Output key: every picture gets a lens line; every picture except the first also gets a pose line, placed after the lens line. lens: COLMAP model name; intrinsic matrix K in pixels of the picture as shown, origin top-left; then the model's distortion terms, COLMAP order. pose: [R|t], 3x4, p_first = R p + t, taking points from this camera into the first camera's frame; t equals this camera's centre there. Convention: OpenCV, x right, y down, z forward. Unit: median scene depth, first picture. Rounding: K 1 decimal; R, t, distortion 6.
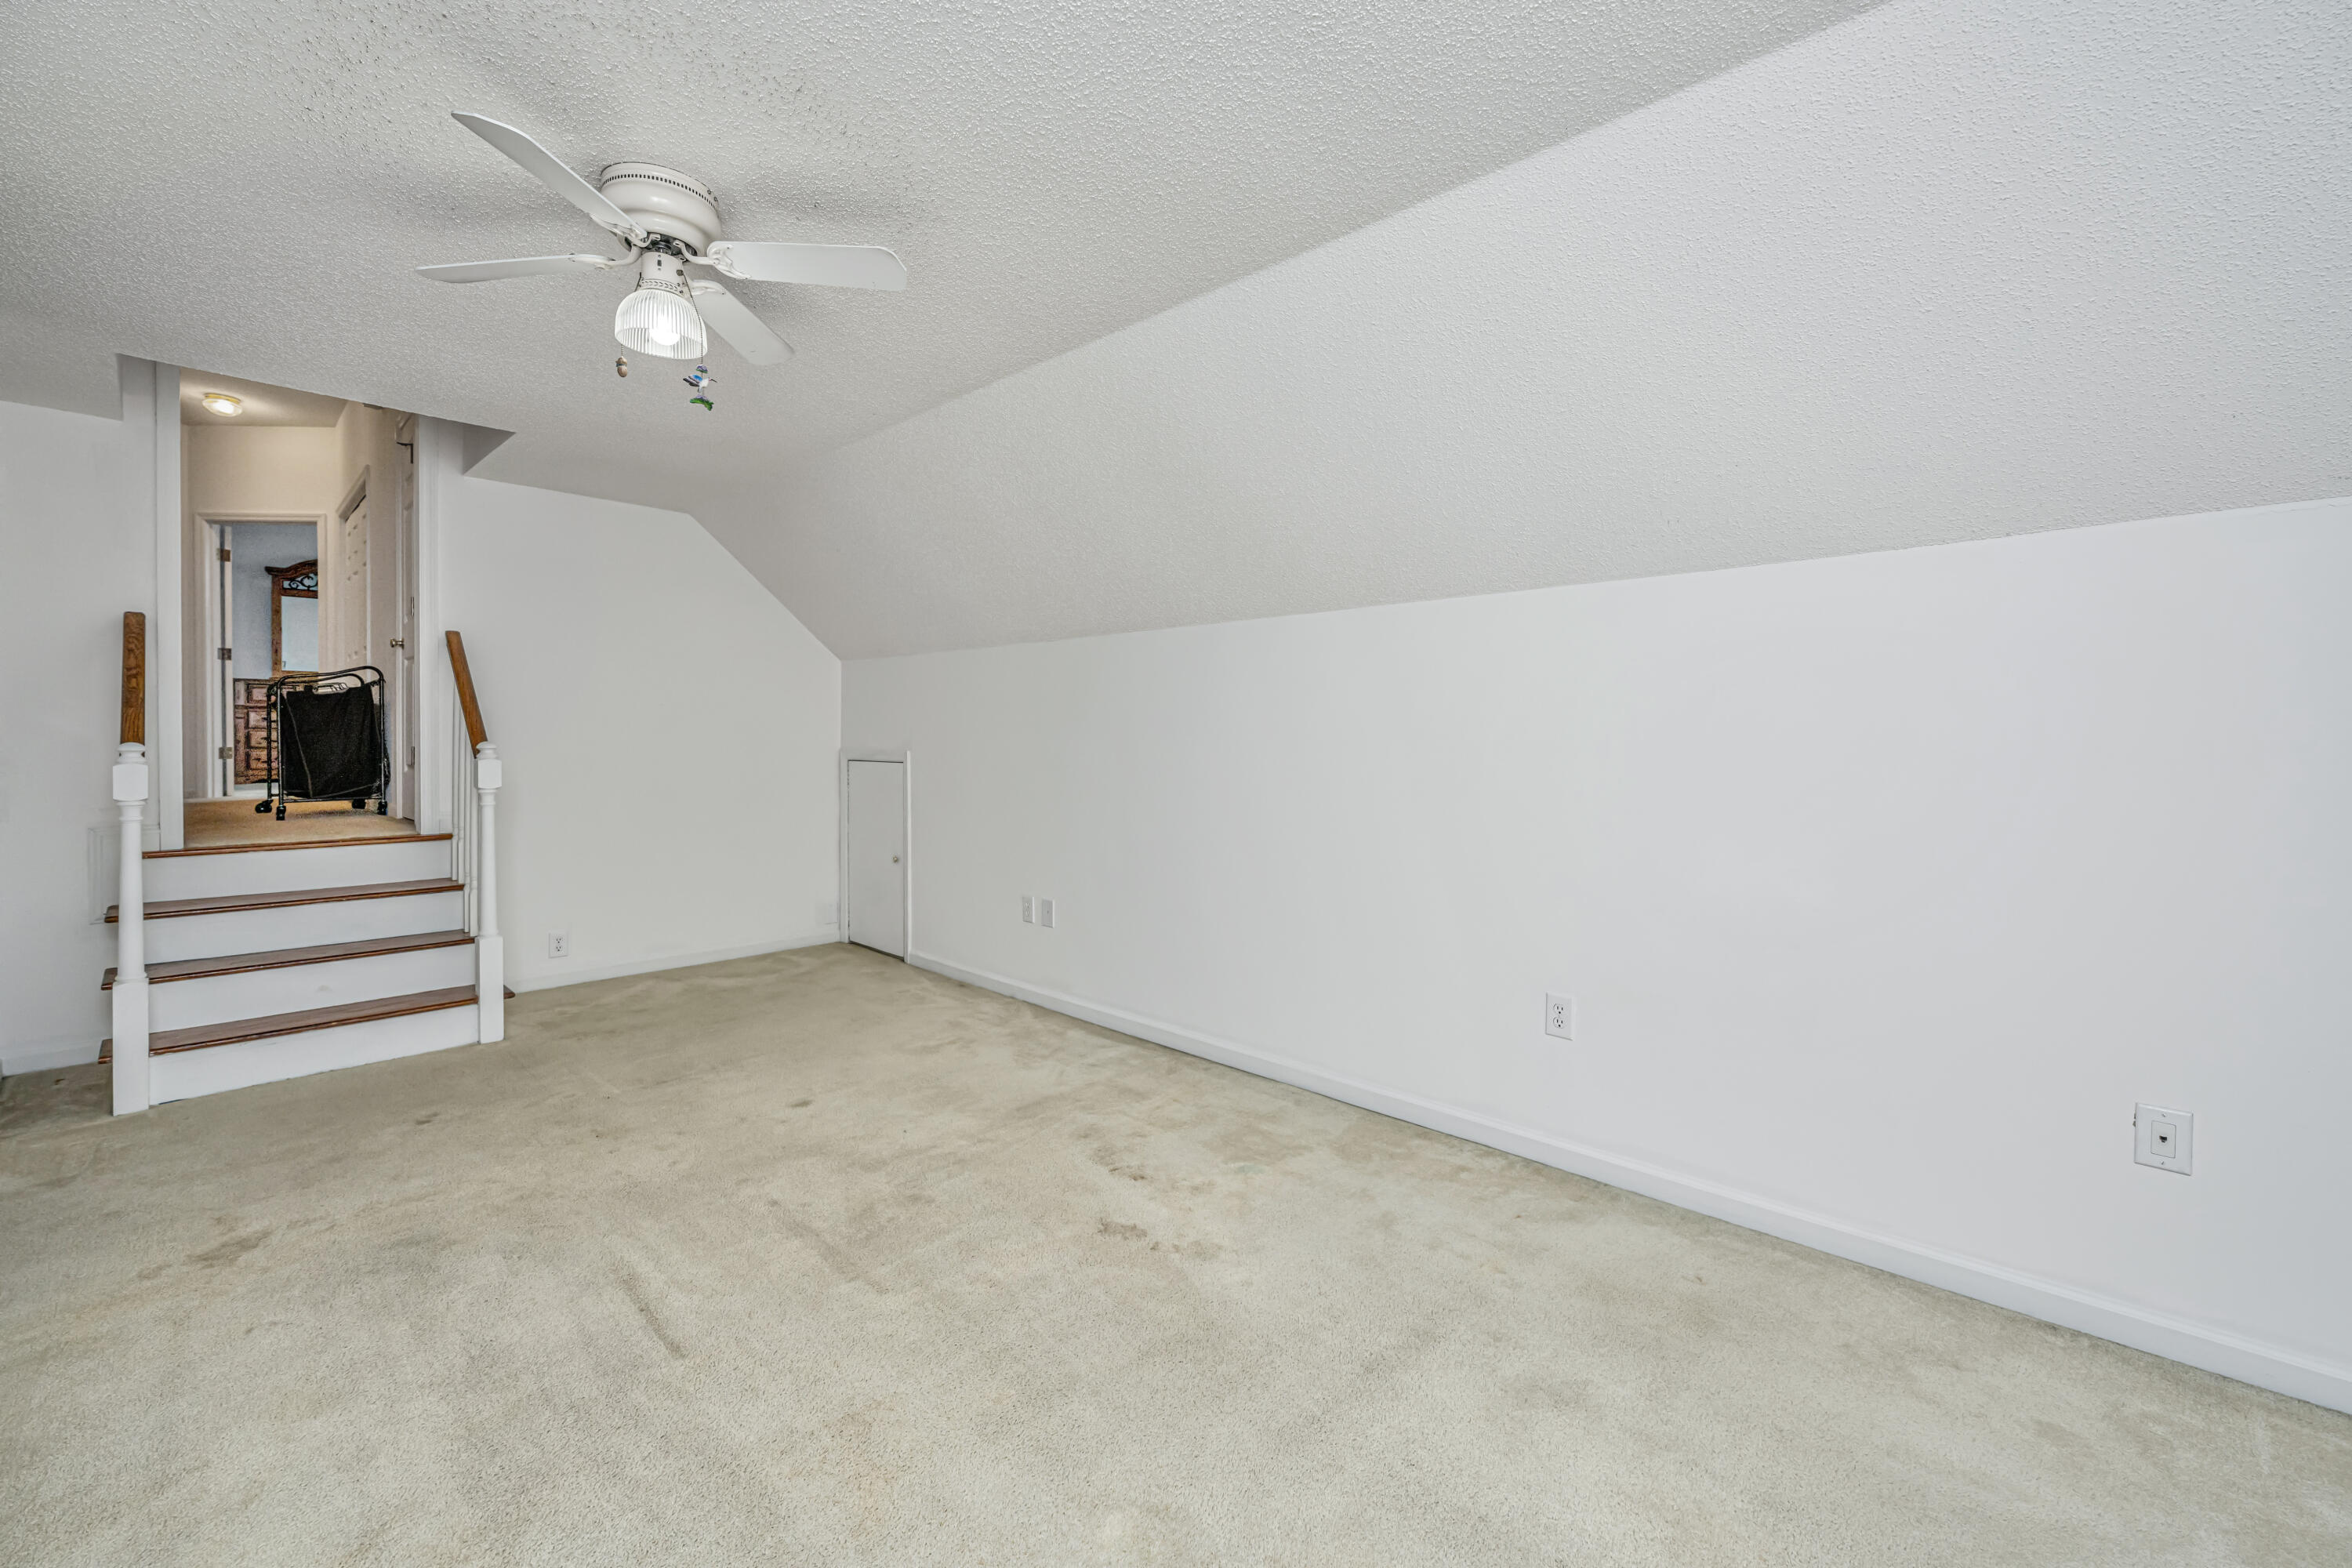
lens RADIAL K [[961.5, 0, 1182.6], [0, 961.5, 740.4], [0, 0, 1]] dist [-0.003659, 0.000183]
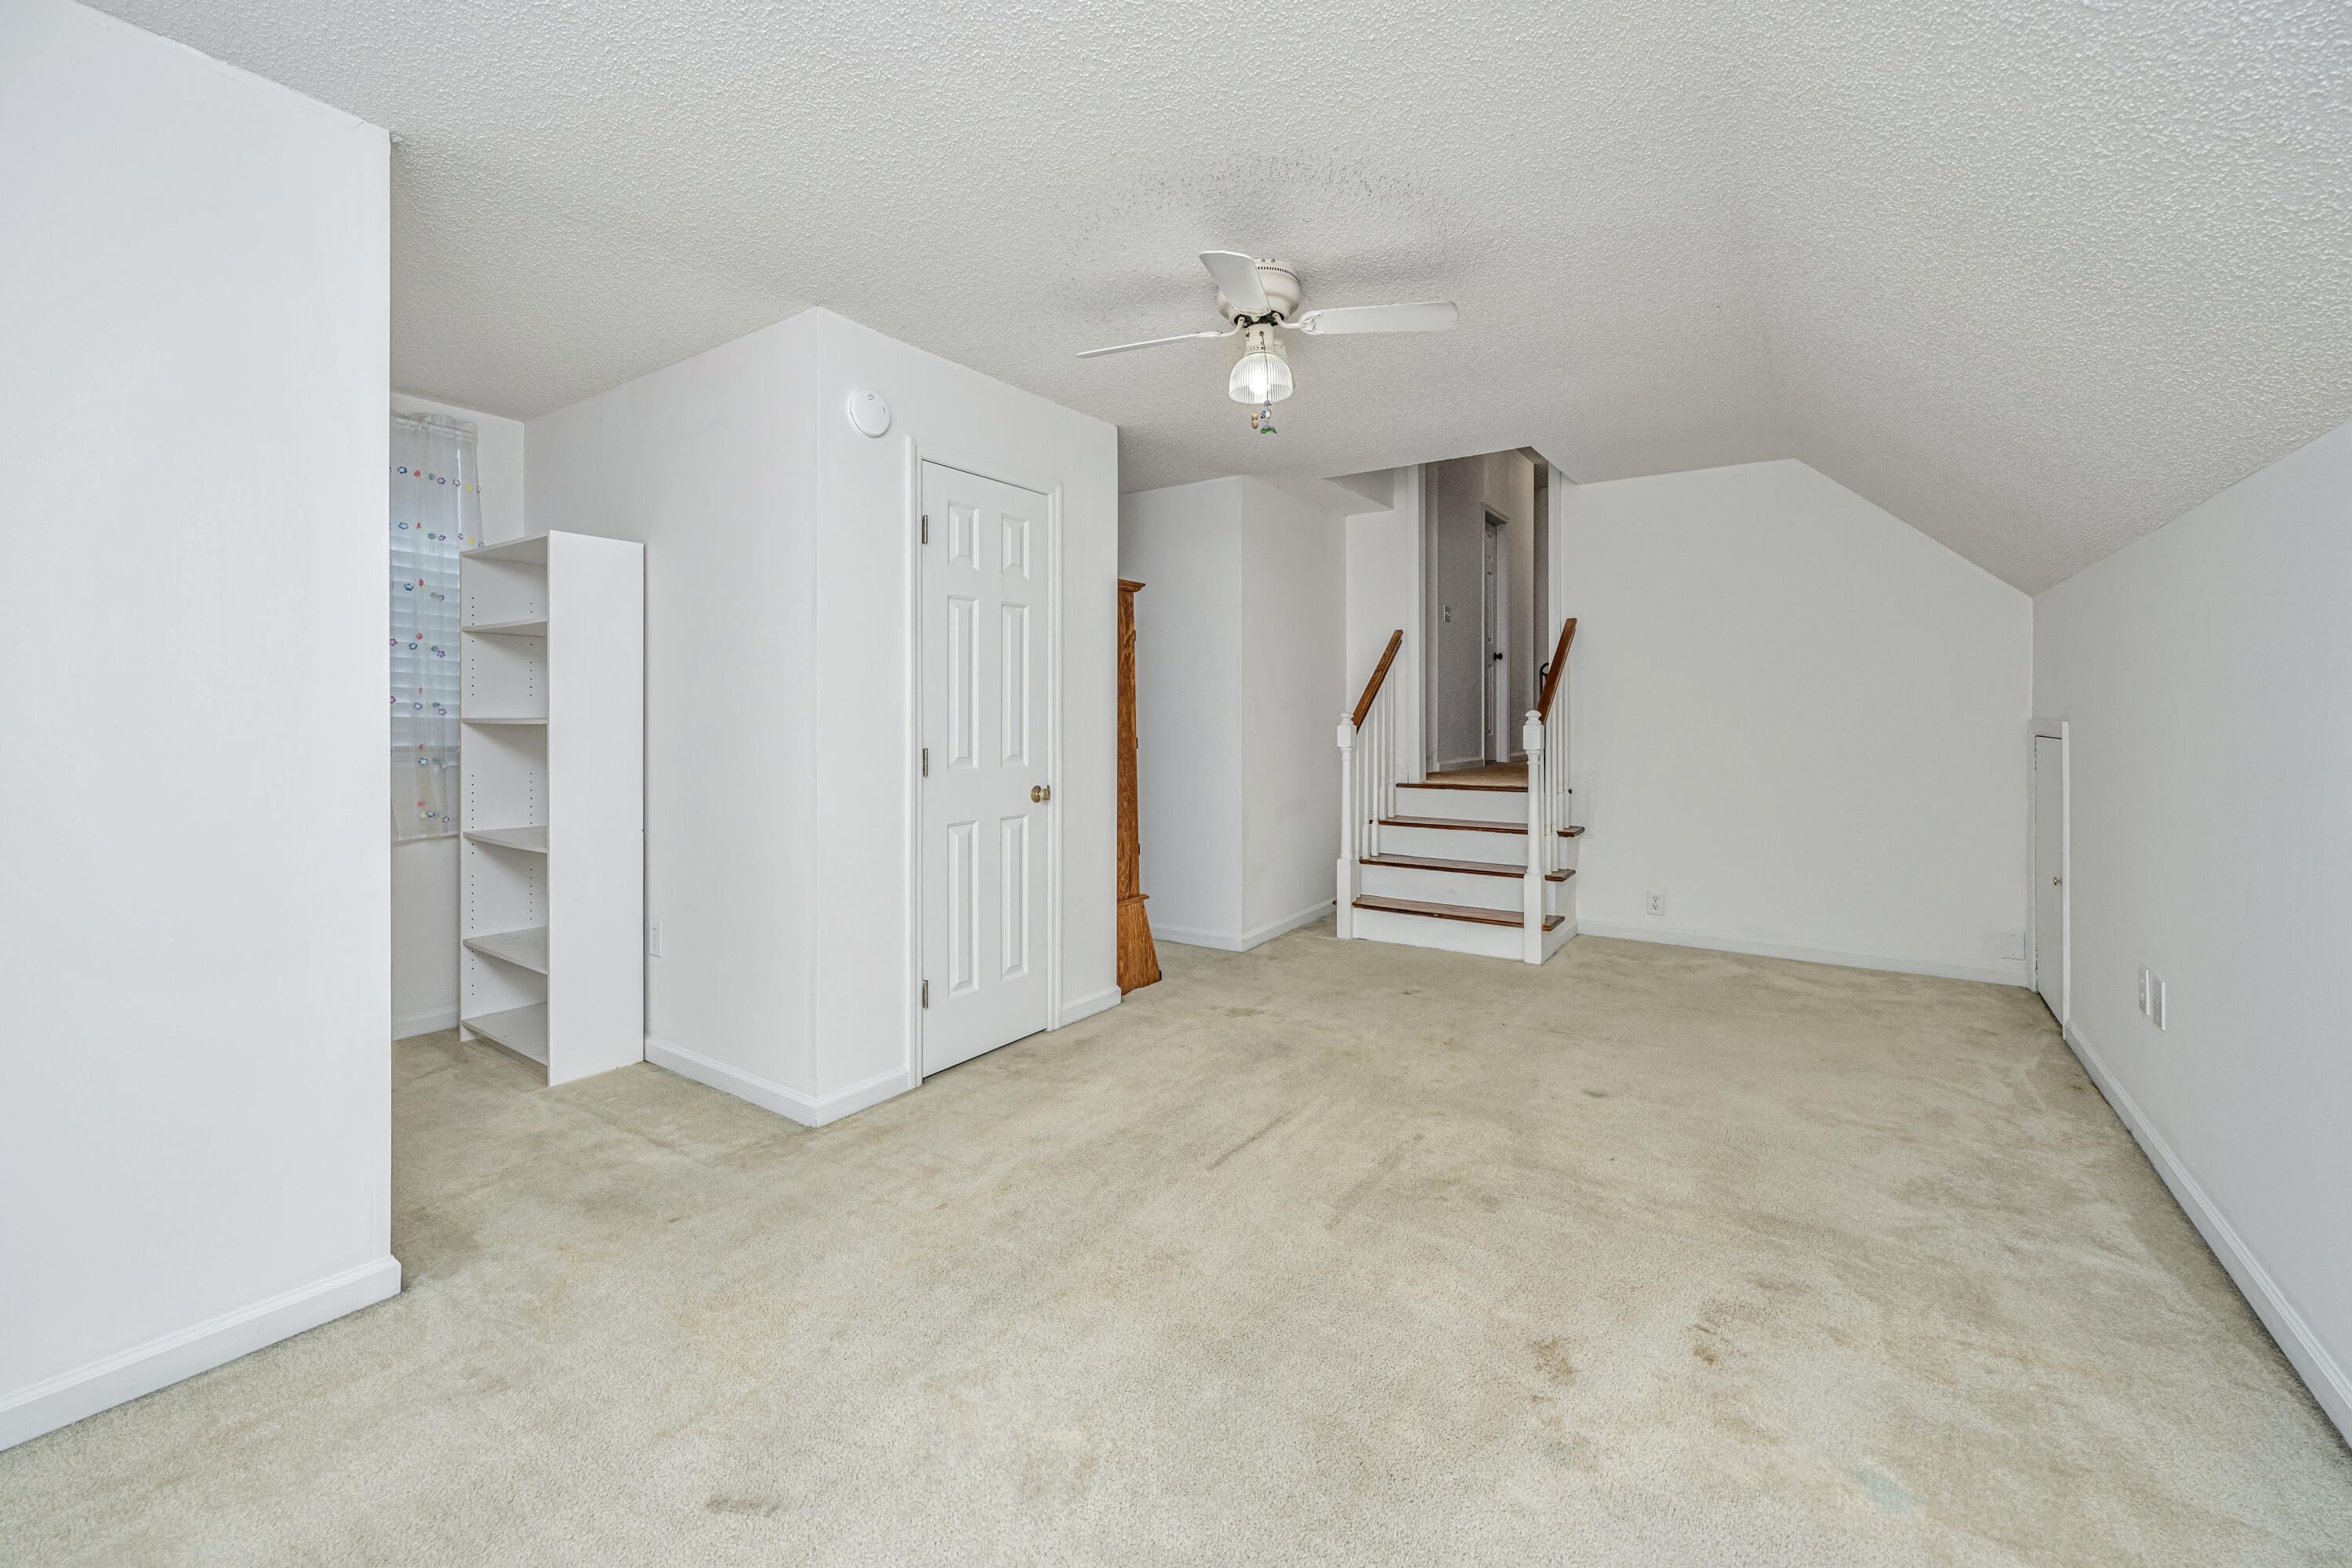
lens RADIAL K [[961.5, 0, 1160.2], [0, 961.5, 722.8], [0, 0, 1]] dist [-0.003659, 0.000183]
pose [[0.135998, 0.003098, -0.990704, 0.536776], [0.000192, 0.999995, 0.003153, 0.017787], [0.990709, -0.000619, 0.135997, 0.522555]]
